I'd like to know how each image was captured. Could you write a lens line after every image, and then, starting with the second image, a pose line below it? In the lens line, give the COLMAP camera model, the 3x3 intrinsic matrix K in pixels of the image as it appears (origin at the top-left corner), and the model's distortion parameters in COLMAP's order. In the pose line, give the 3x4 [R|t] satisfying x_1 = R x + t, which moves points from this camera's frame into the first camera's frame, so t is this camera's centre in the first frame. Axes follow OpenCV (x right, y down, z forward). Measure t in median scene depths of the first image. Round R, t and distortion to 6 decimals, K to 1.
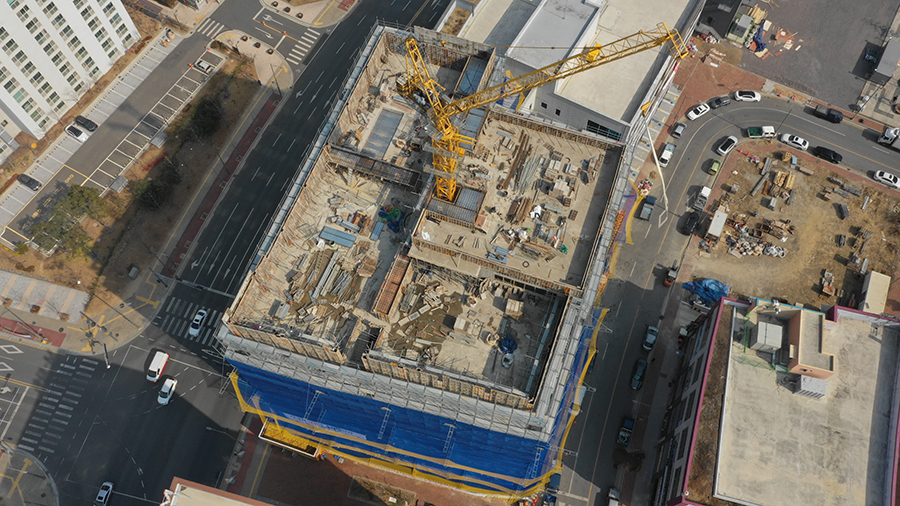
lens RADIAL K [[719.1, 0, 450.0], [0, 719.1, 253.0], [0, 0, 1]] dist [0.007516, -0.002431]
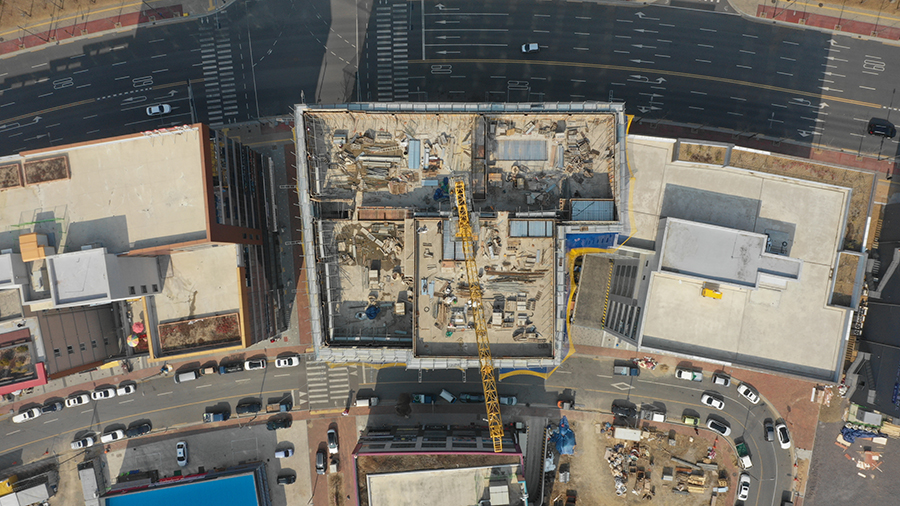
lens RADIAL K [[719.1, 0, 450.0], [0, 719.1, 253.0], [0, 0, 1]] dist [0.007516, -0.002431]
pose [[0.334898, 0.942252, 0.001973, 0.020555], [-0.843725, 0.298946, 0.445825, -0.563035], [0.419489, -0.150970, 0.895118, -0.098270]]
